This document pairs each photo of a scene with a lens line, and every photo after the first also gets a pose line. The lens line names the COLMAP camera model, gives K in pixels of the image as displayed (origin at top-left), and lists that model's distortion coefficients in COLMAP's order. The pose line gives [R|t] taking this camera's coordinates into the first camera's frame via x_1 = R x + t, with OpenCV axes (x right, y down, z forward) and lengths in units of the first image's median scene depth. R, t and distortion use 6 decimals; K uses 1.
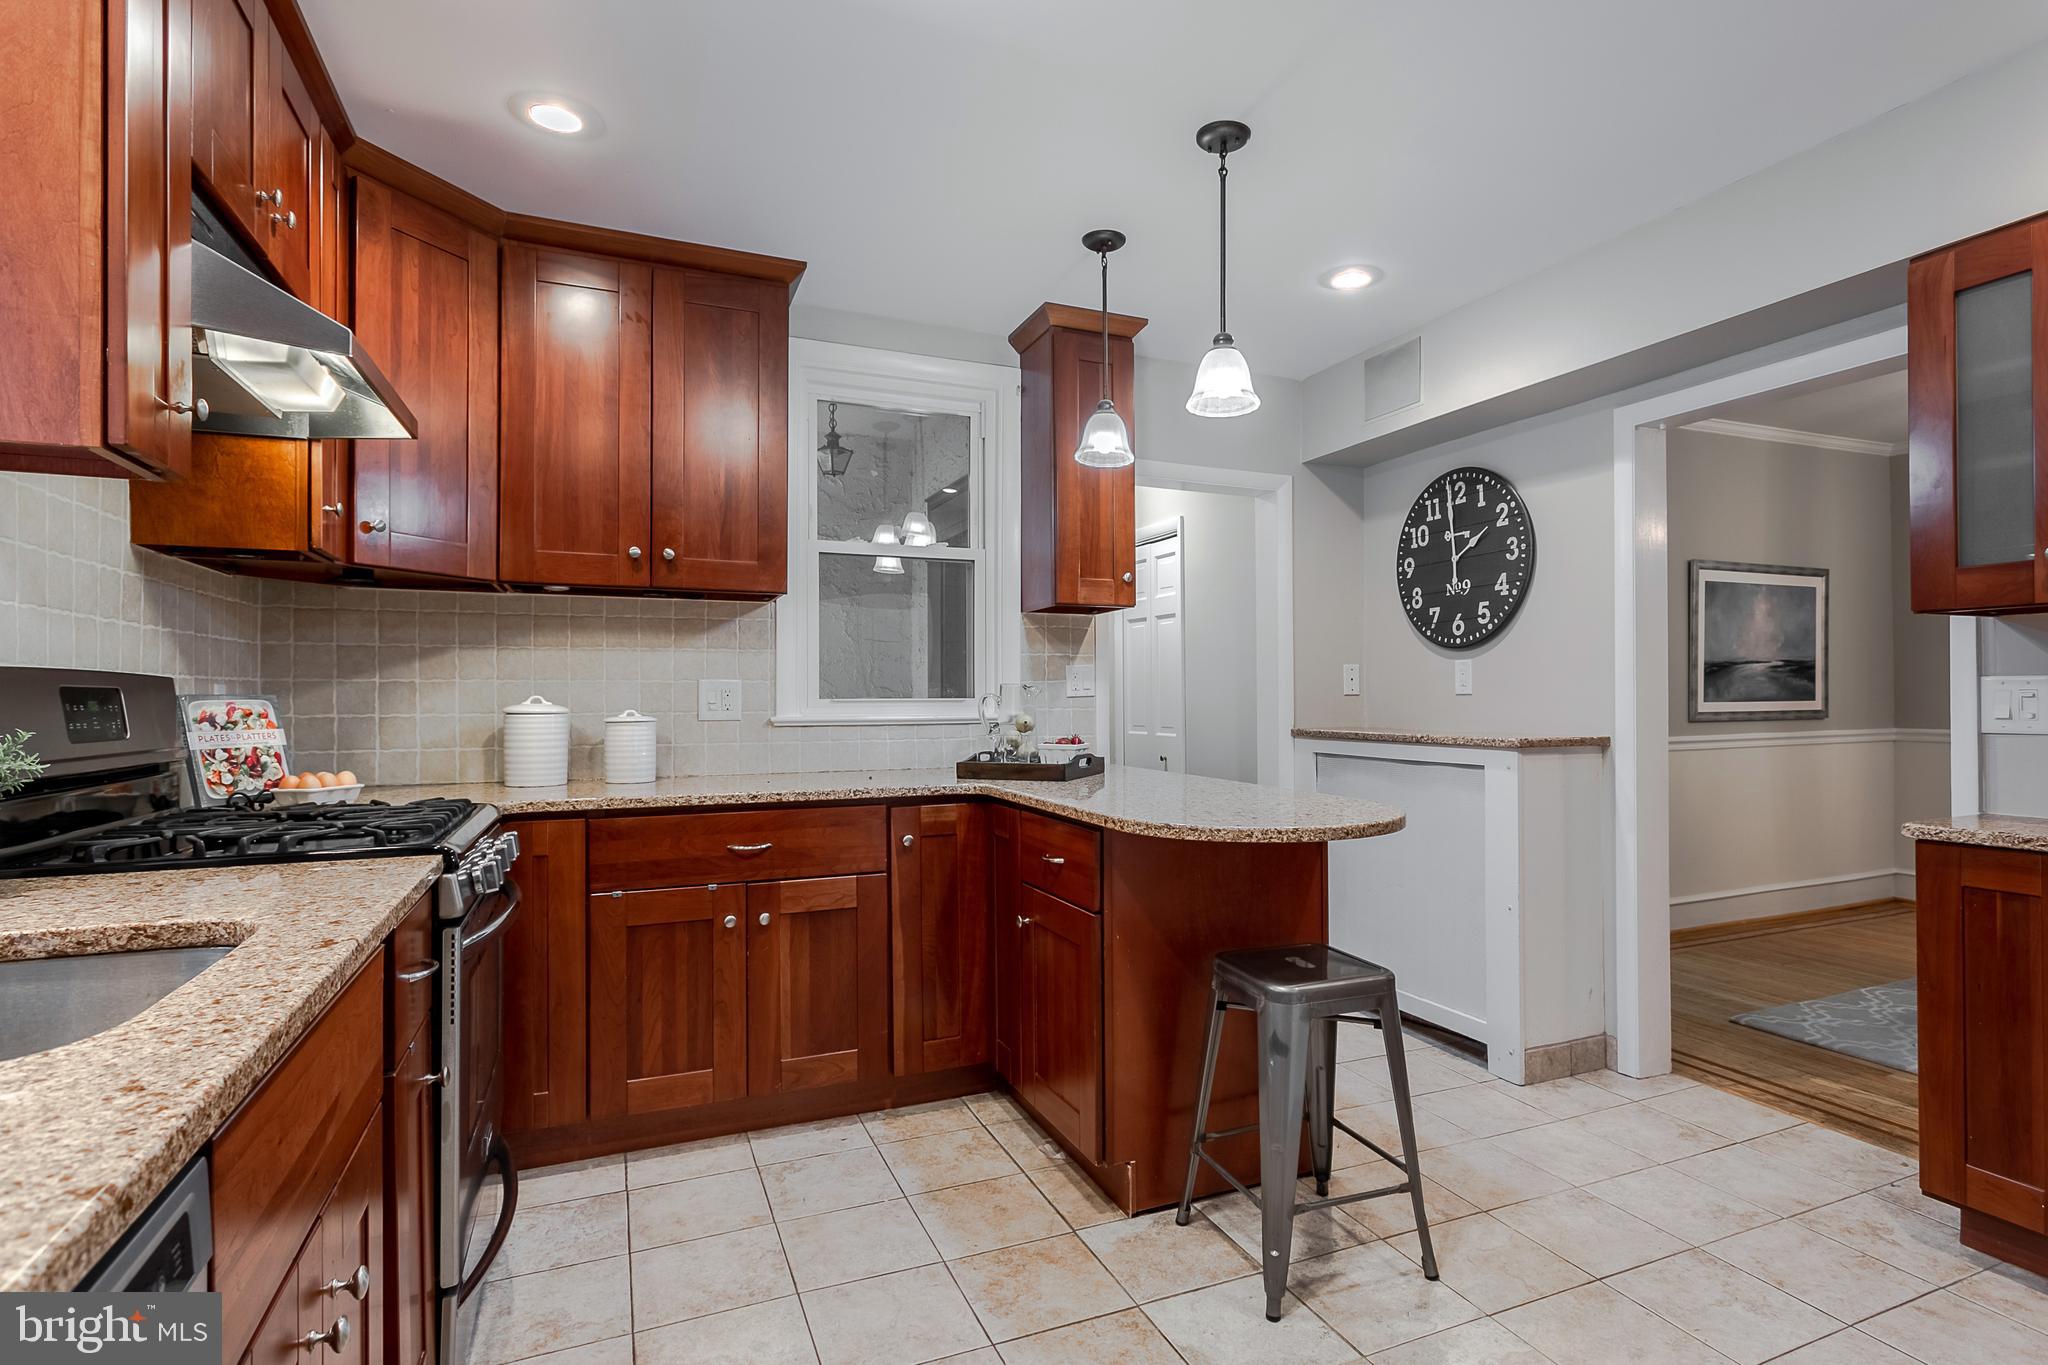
lens RADIAL K [[1092.8, 0, 1023.8], [0, 1092.8, 684.9], [0, 0, 1]] dist [0.006201, 0.000665]
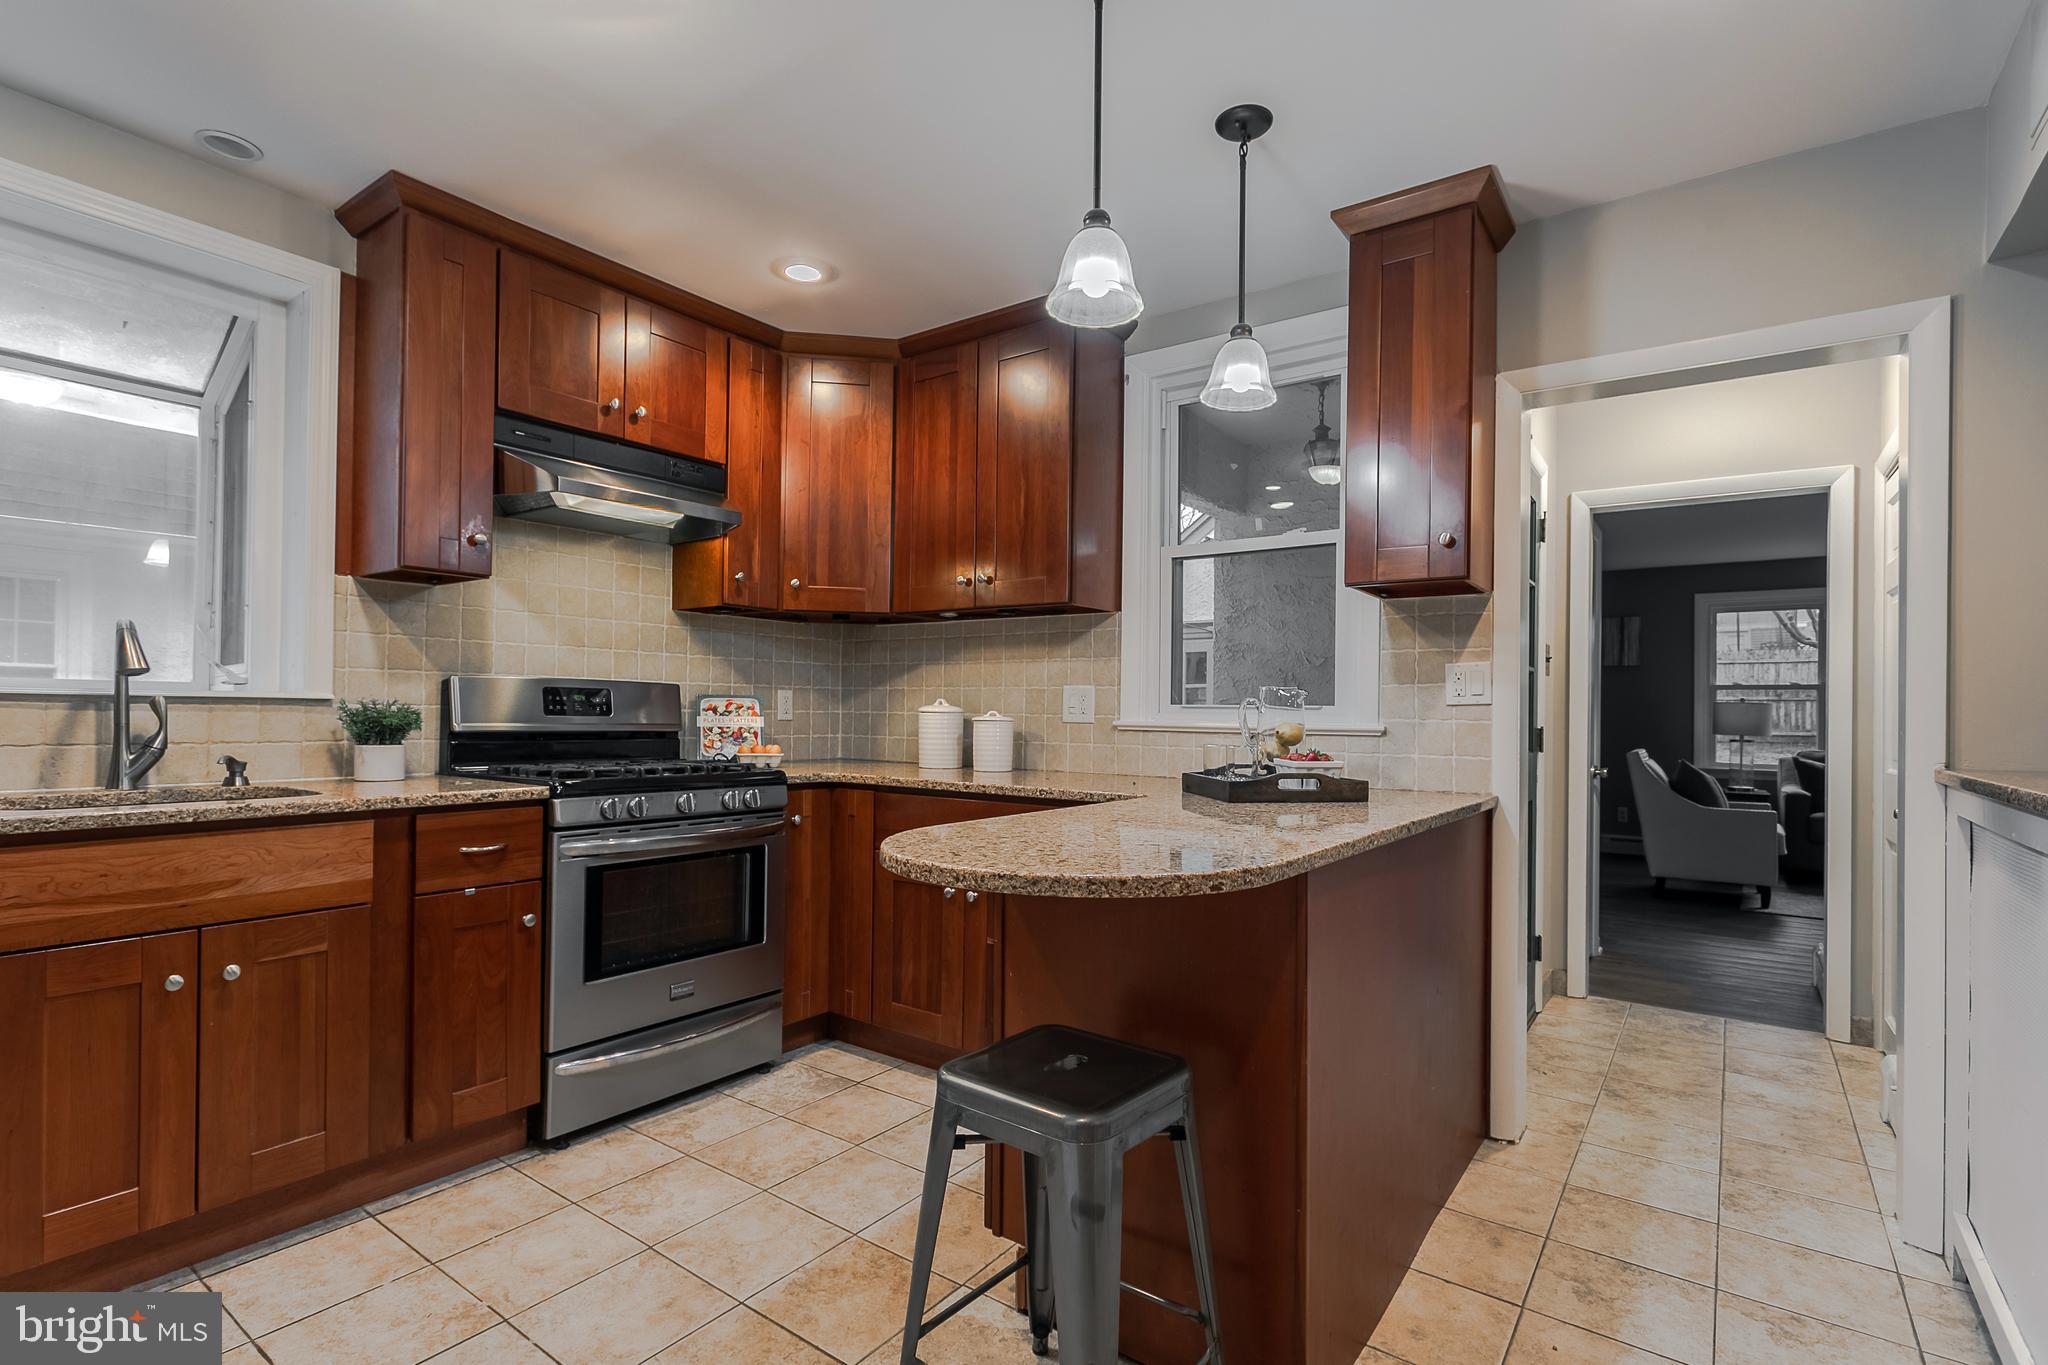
lens RADIAL K [[971.5, 0, 986.5], [0, 971.5, 702.7], [0, 0, 1]] dist [-0.000201, 0.002878]
pose [[0.481206, 0.002579, -0.876604, 0.647935], [-0.006502, 0.999979, -0.000628, 0.016111], [0.876584, 0.006002, 0.481212, 0.536476]]
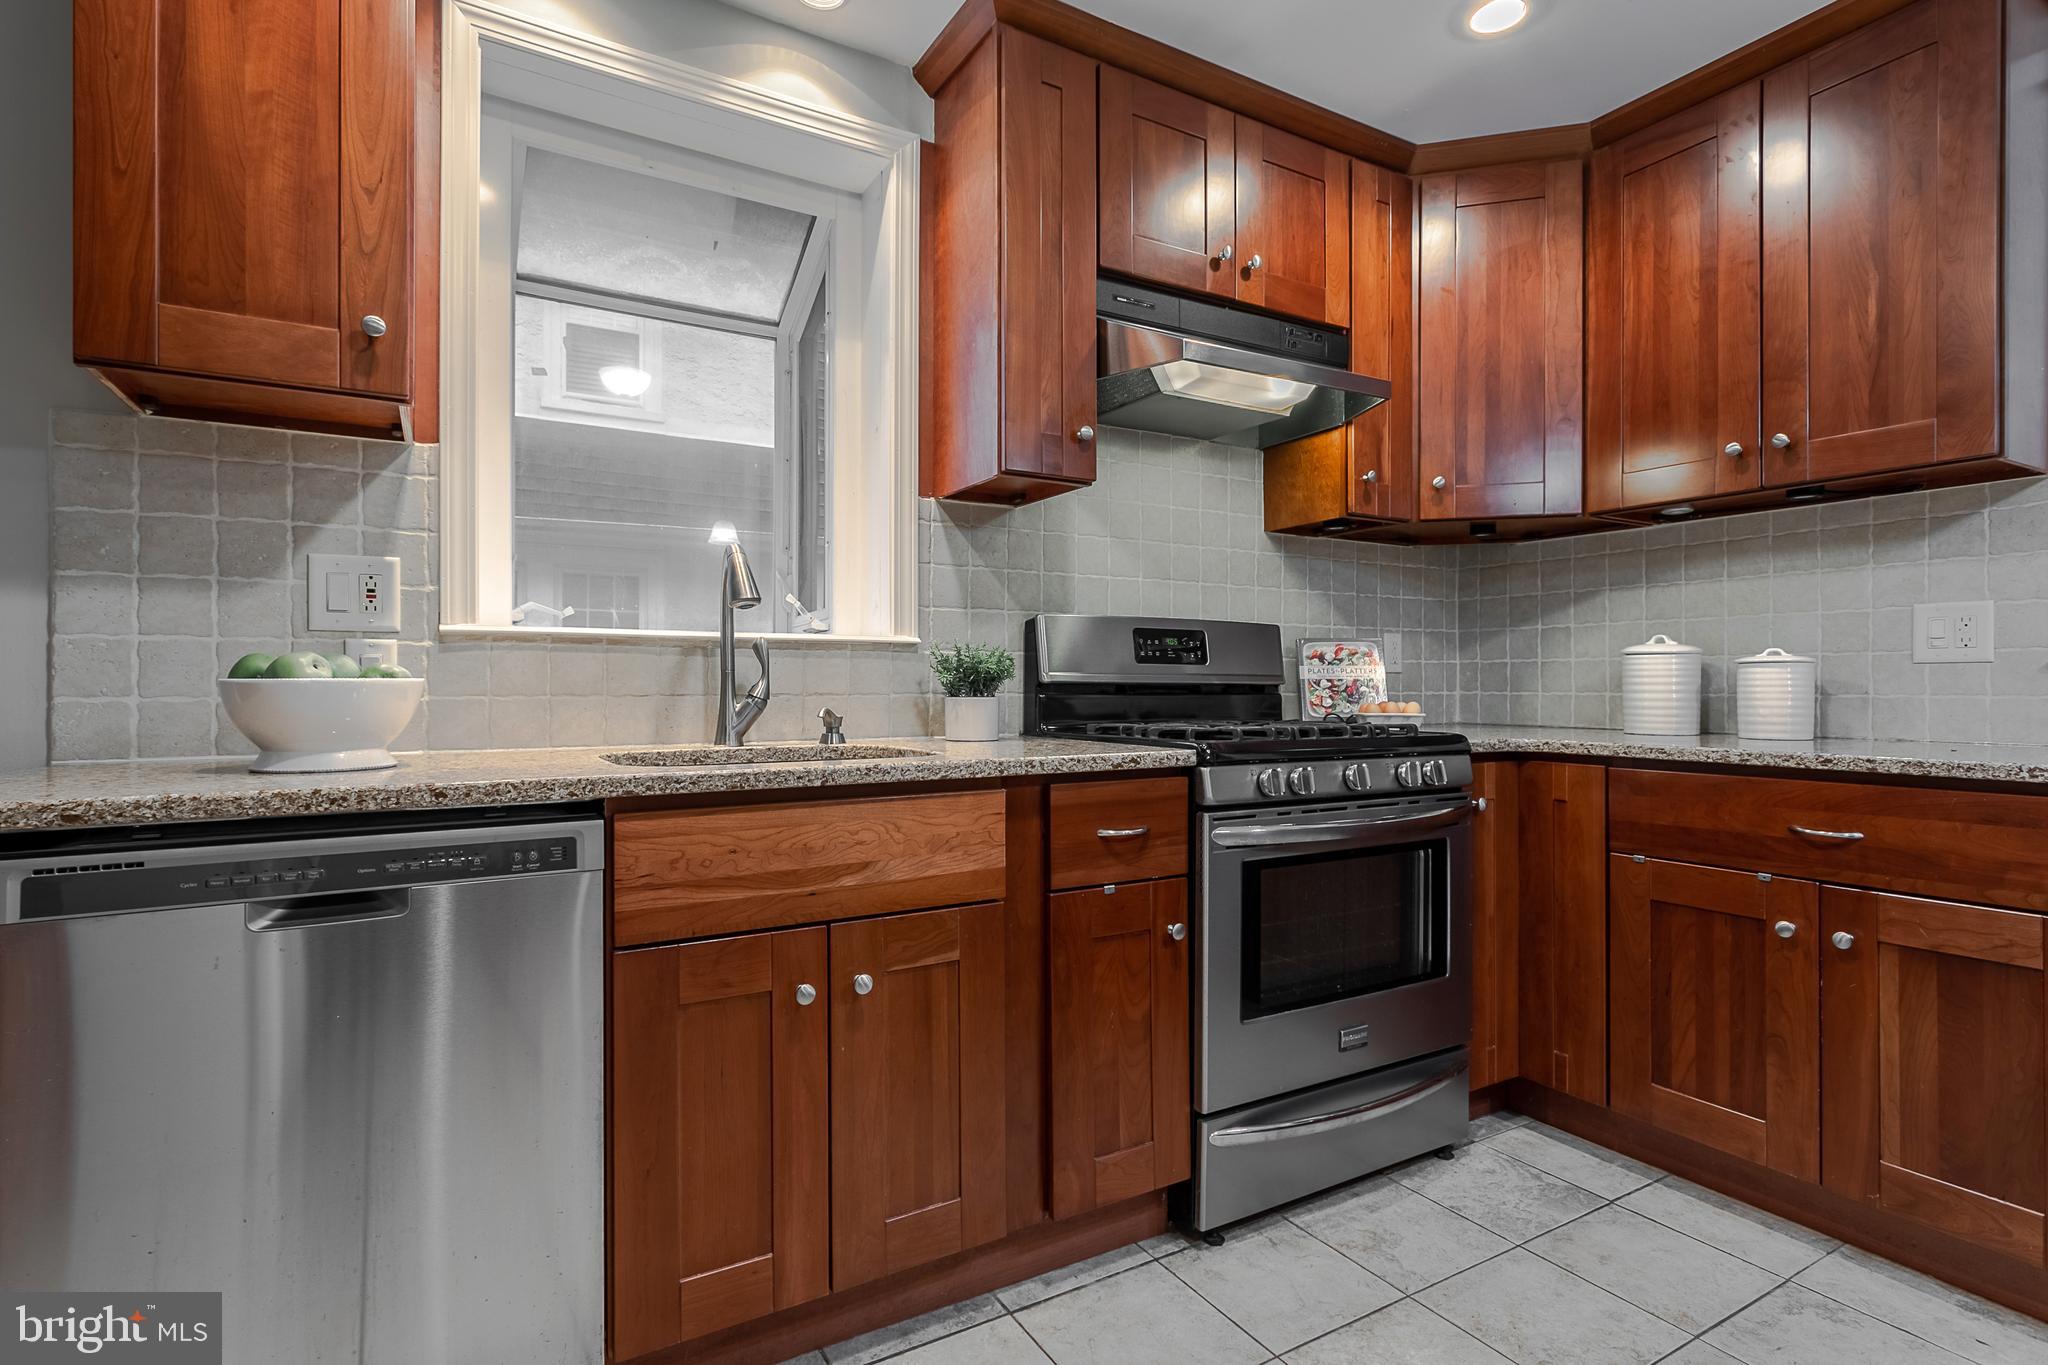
lens RADIAL K [[971.5, 0, 1024.7], [0, 971.5, 680.2], [0, 0, 1]] dist [-0.000201, 0.002878]
pose [[0.120882, -0.001315, -0.992666, 0.308965], [0.007797, 0.999970, -0.000376, 0.047521], [0.992636, -0.007695, 0.120888, 0.421148]]
